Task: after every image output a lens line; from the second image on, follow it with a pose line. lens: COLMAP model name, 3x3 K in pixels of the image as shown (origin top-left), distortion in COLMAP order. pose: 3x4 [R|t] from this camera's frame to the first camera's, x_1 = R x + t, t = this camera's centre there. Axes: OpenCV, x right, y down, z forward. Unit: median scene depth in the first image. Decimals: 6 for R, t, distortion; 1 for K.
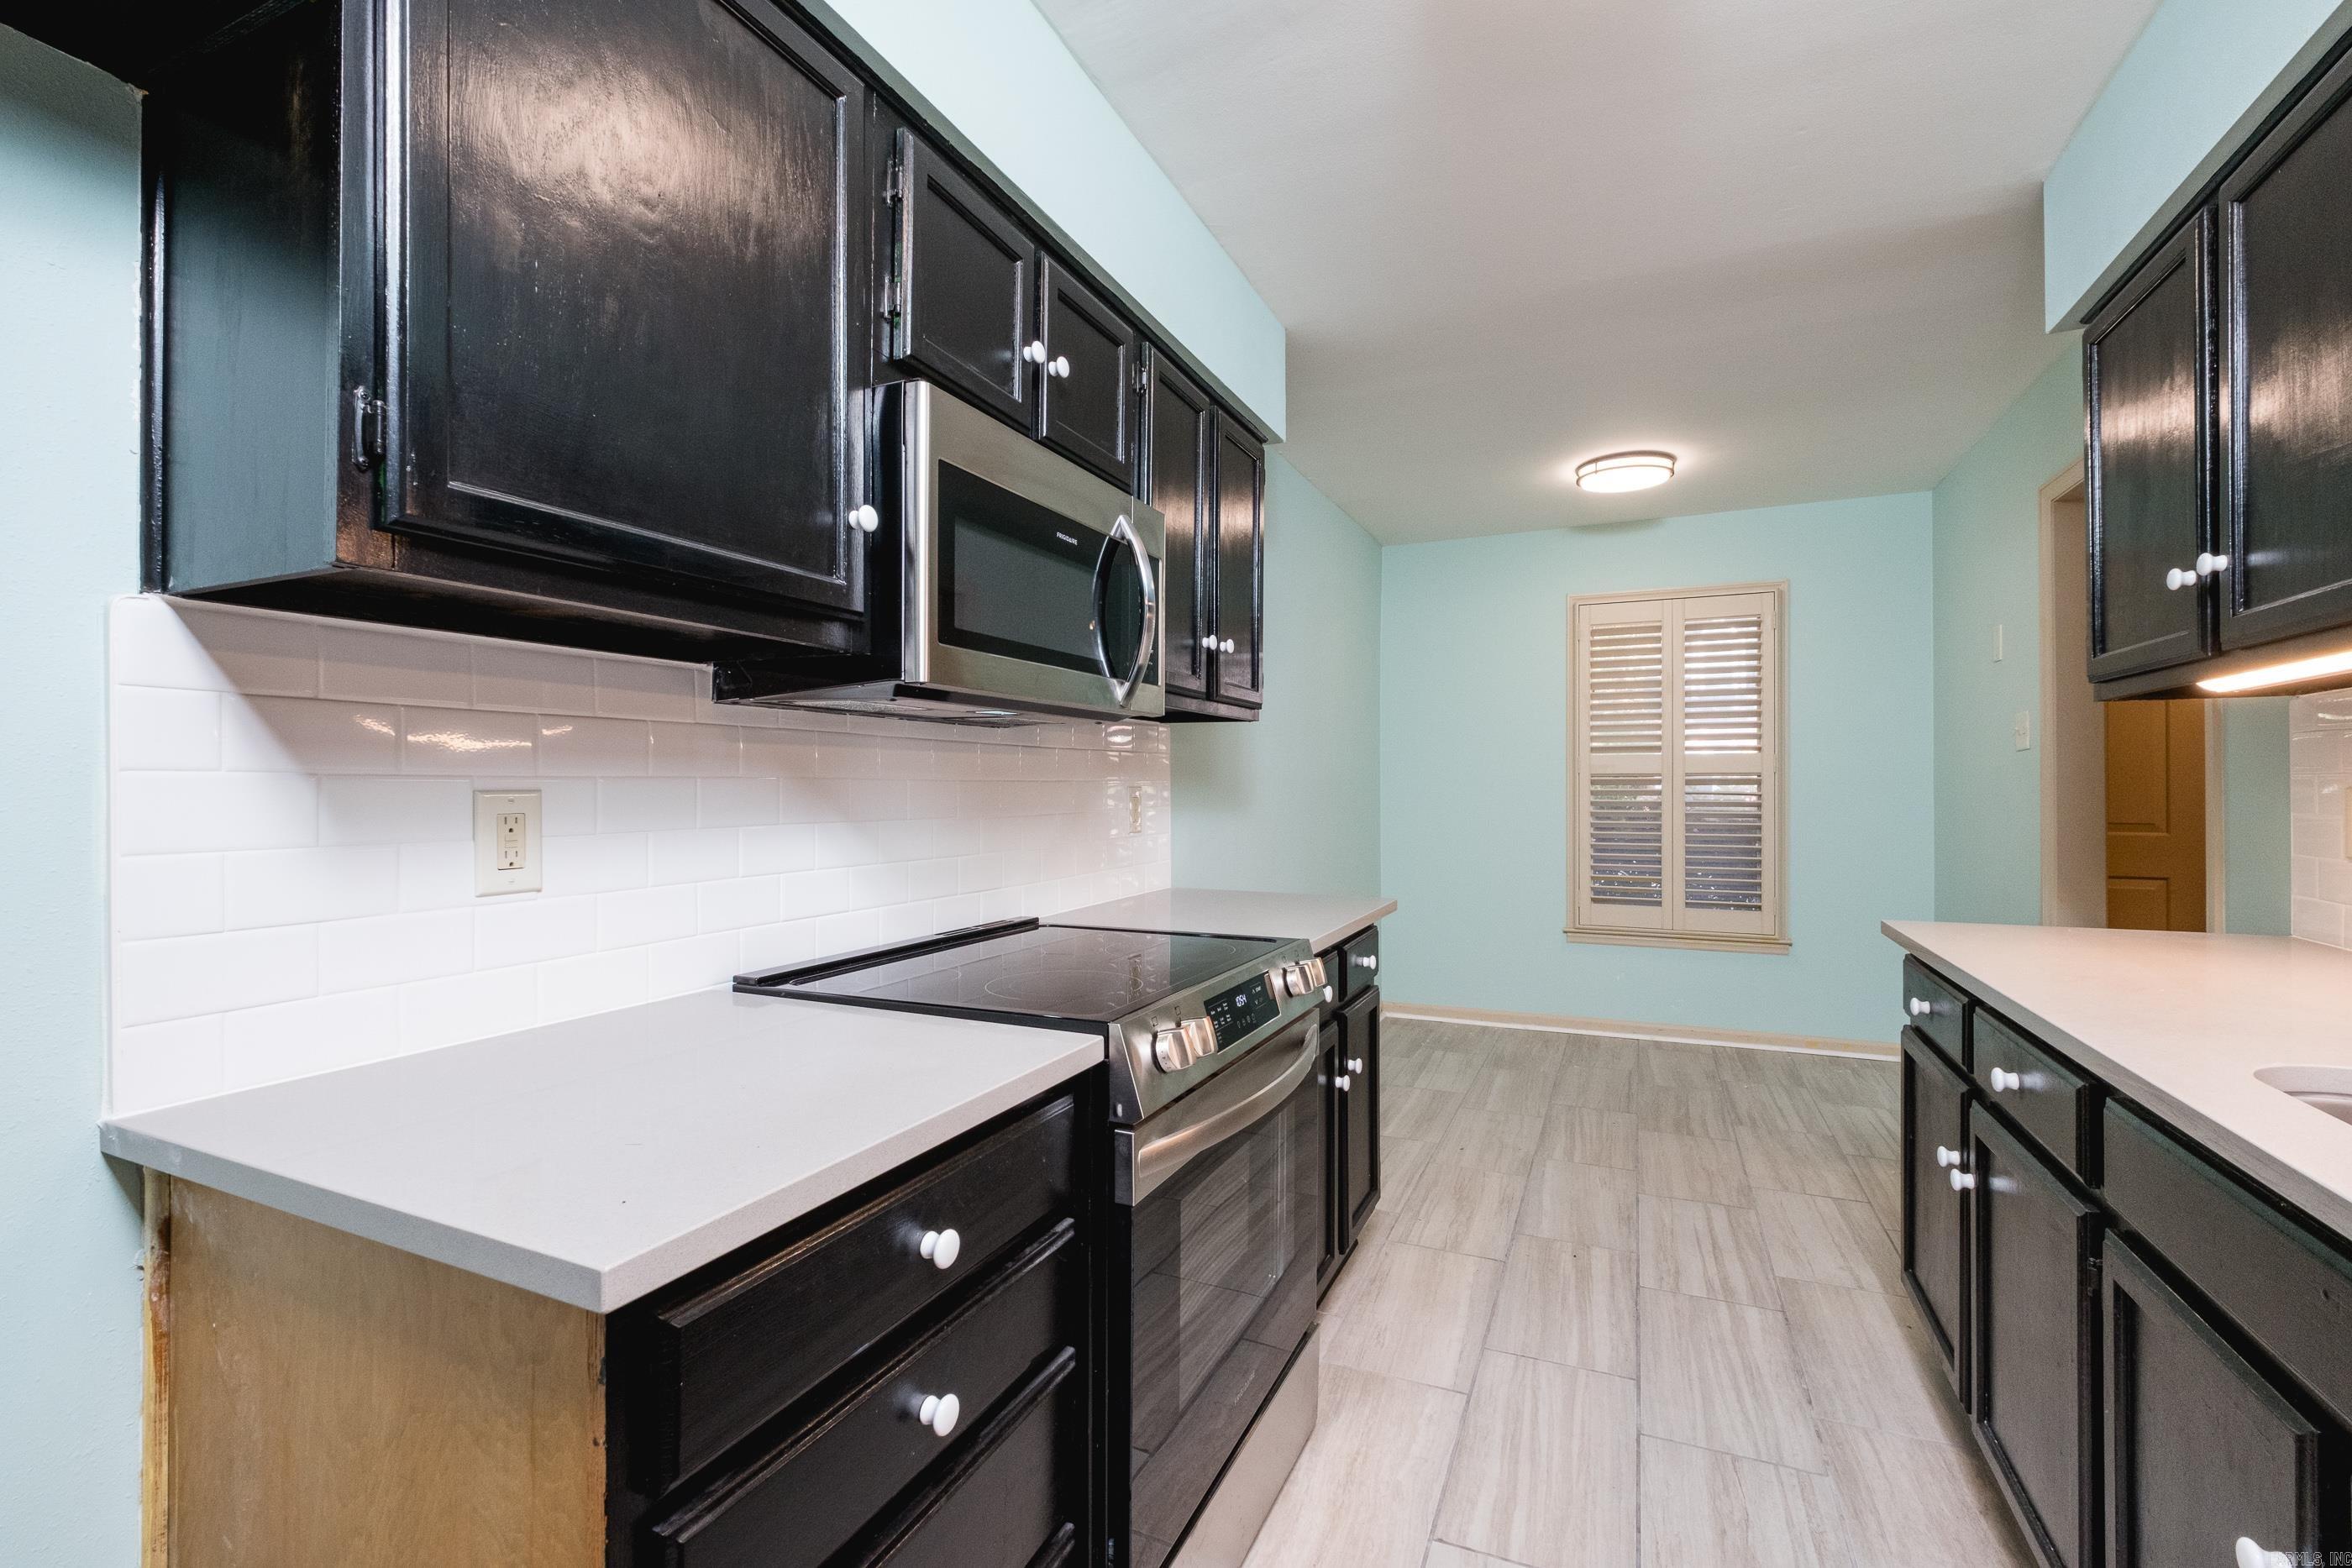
lens RADIAL K [[1017.9, 0, 1176.0], [0, 1017.9, 784.0], [0, 0, 1]] dist [0.001665, -0.008272]
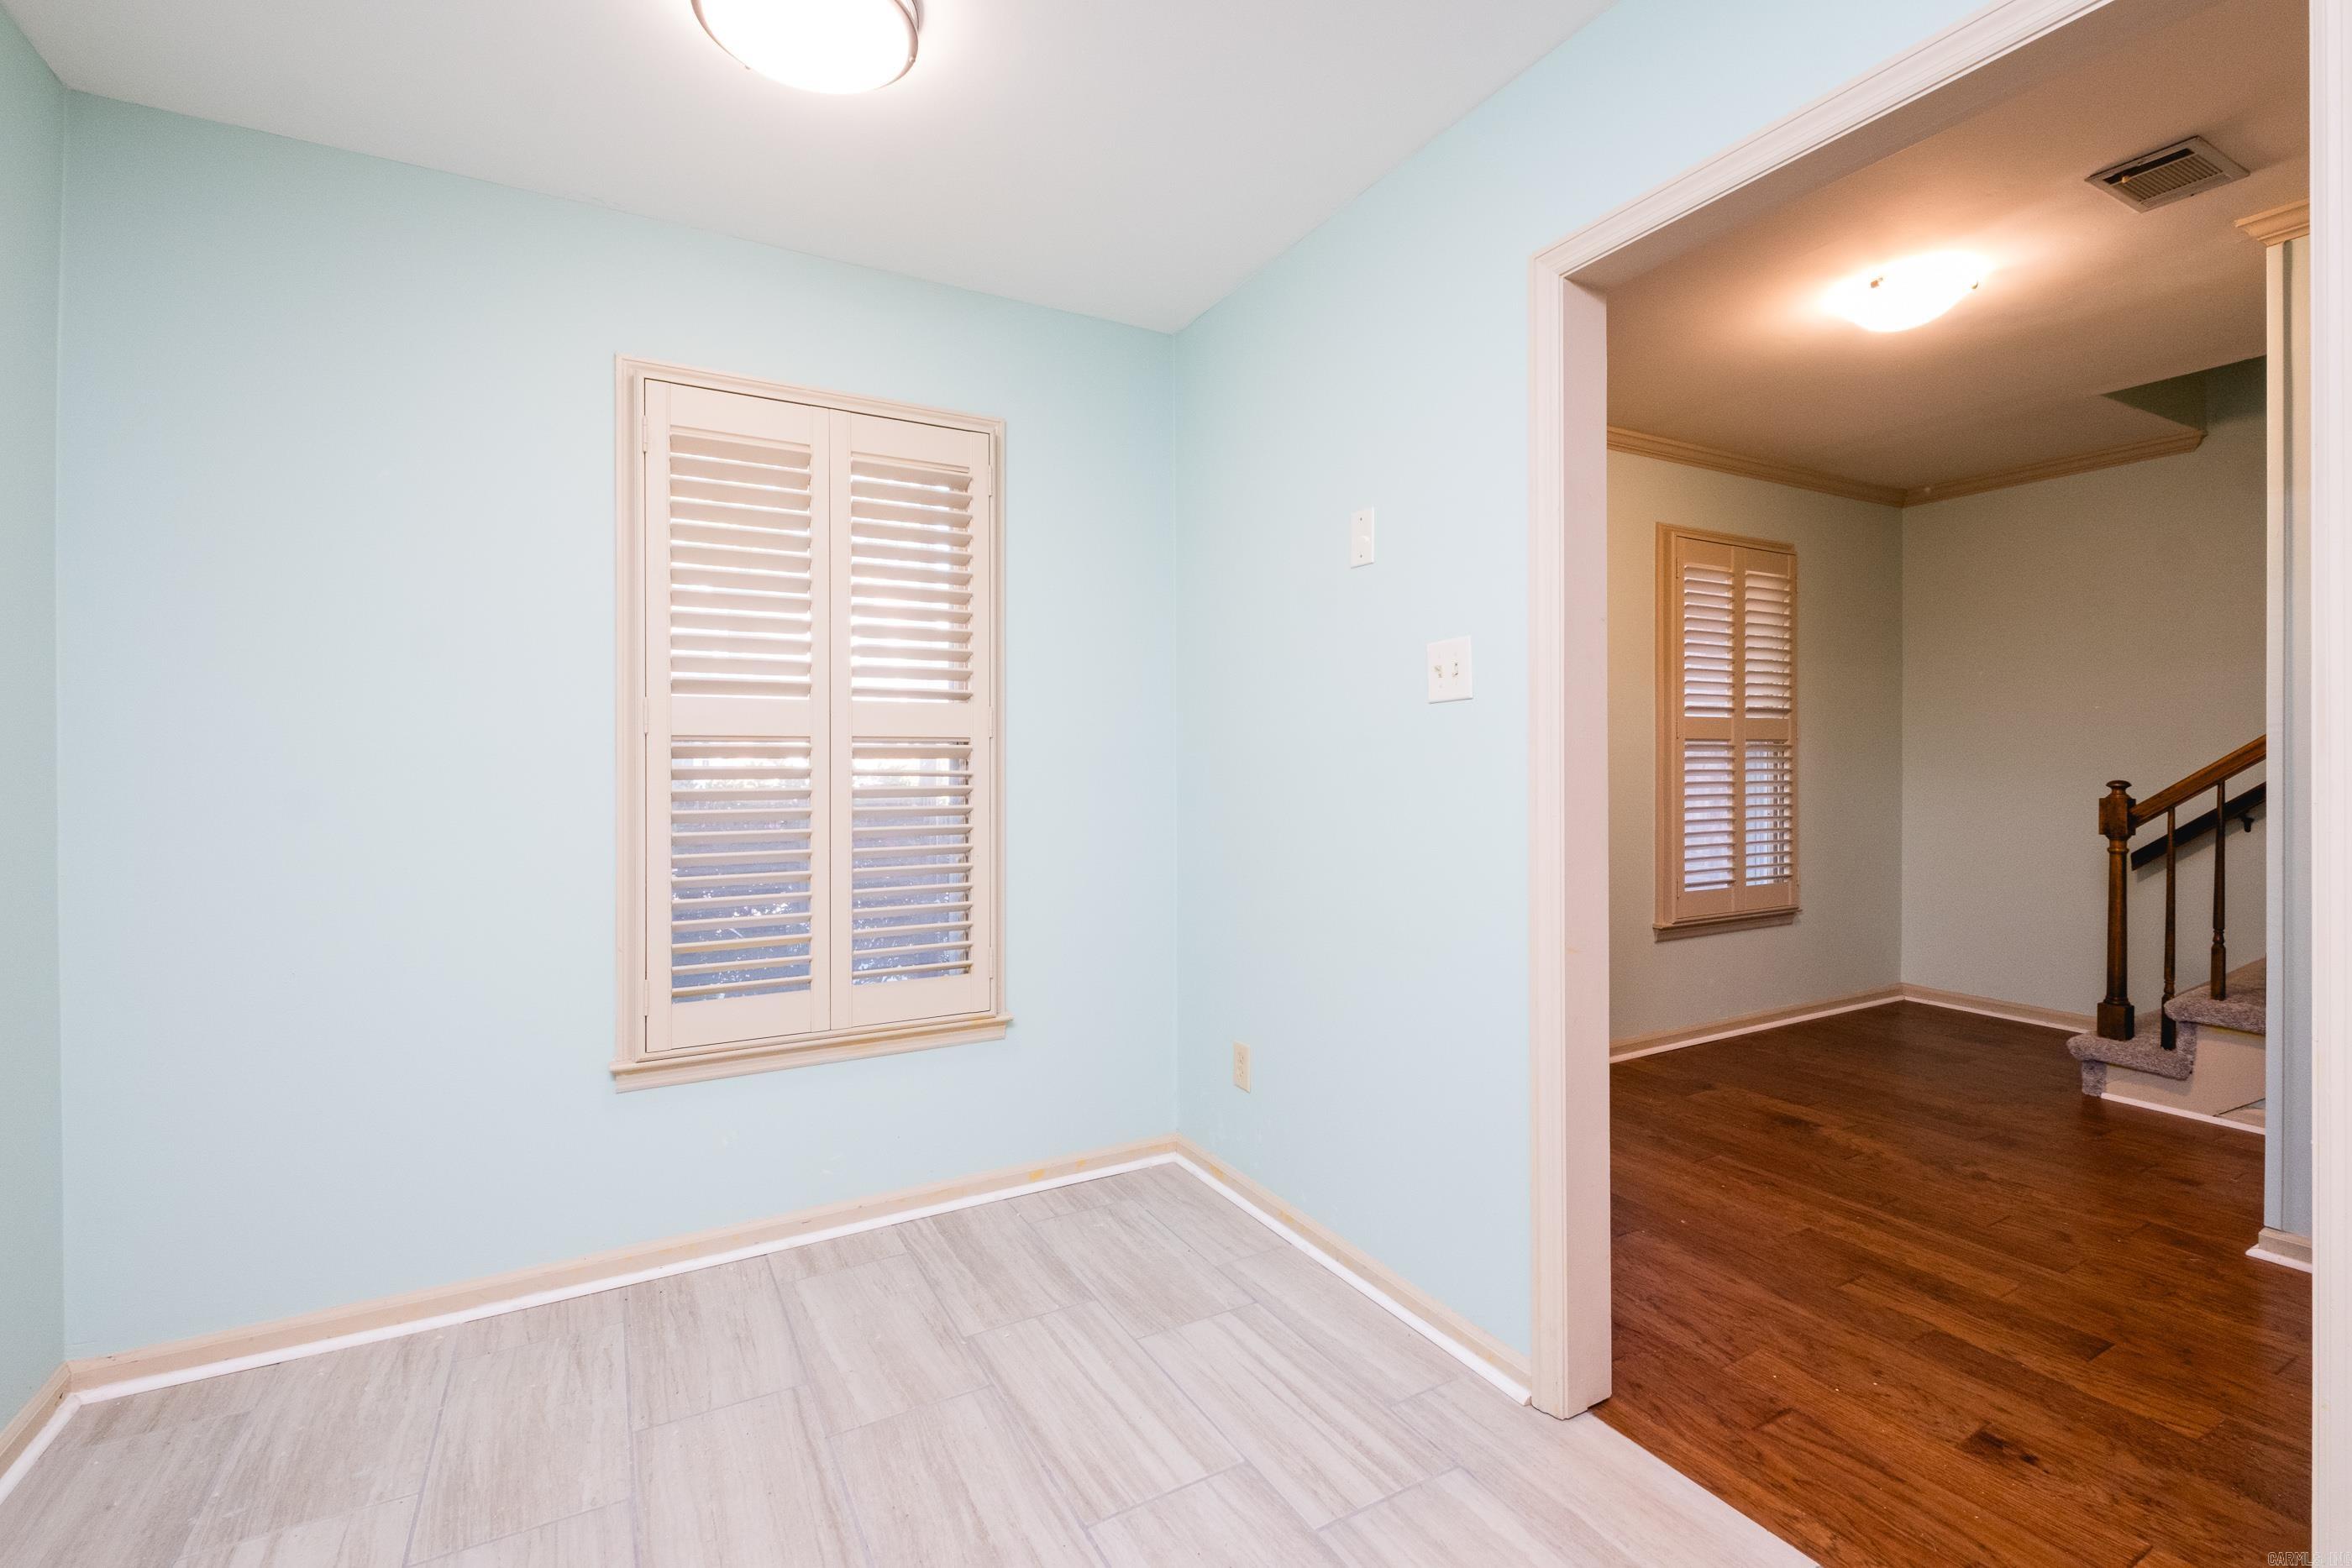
lens RADIAL K [[1028.1, 0, 1182.2], [0, 1028.1, 757.7], [0, 0, 1]] dist [-0.003458, -0.000747]
pose [[0.587654, -0.002571, 0.809108, 0.218786], [0.000450, 0.999996, 0.002851, -0.001194], [-0.809112, -0.001311, 0.587653, 0.725457]]
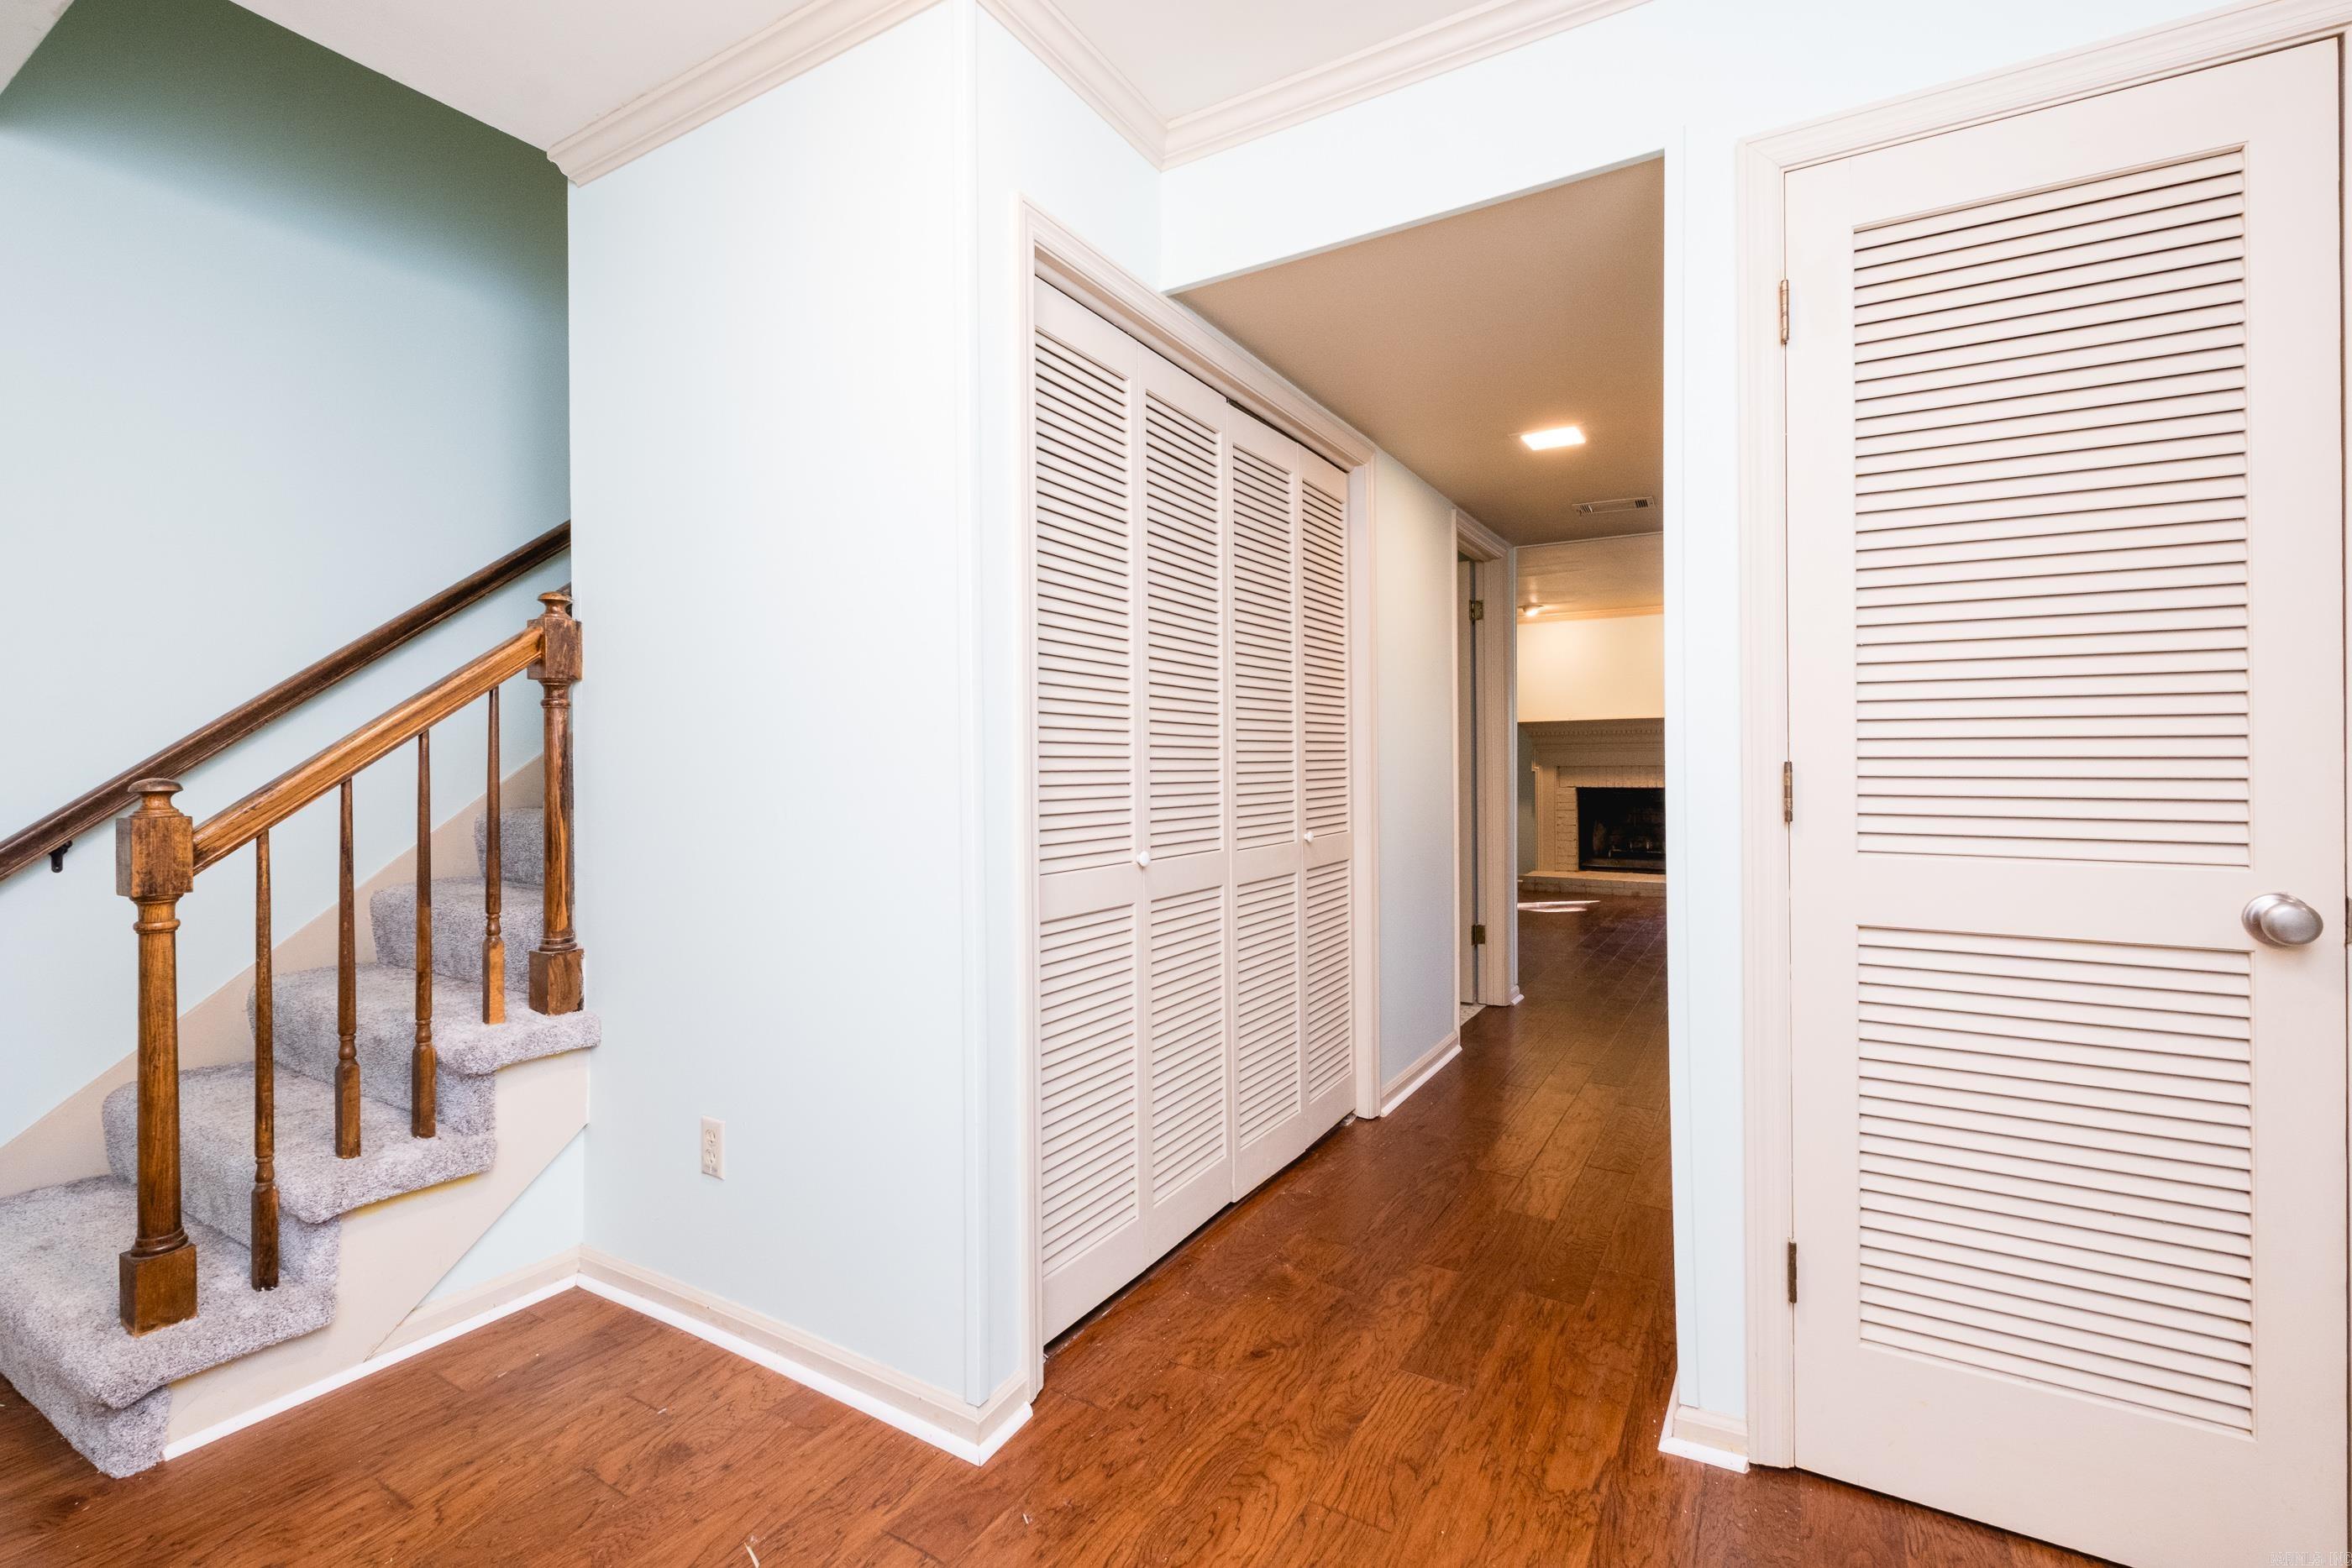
lens RADIAL K [[1036.4, 0, 1174.4], [0, 1036.4, 763.2], [0, 0, 1]] dist [-0.002370, -0.000556]
pose [[-0.994269, 0.002612, 0.106878, 1.072696], [0.002481, 0.999996, -0.001356, 0.019970], [-0.106882, -0.001083, -0.994271, 1.011083]]
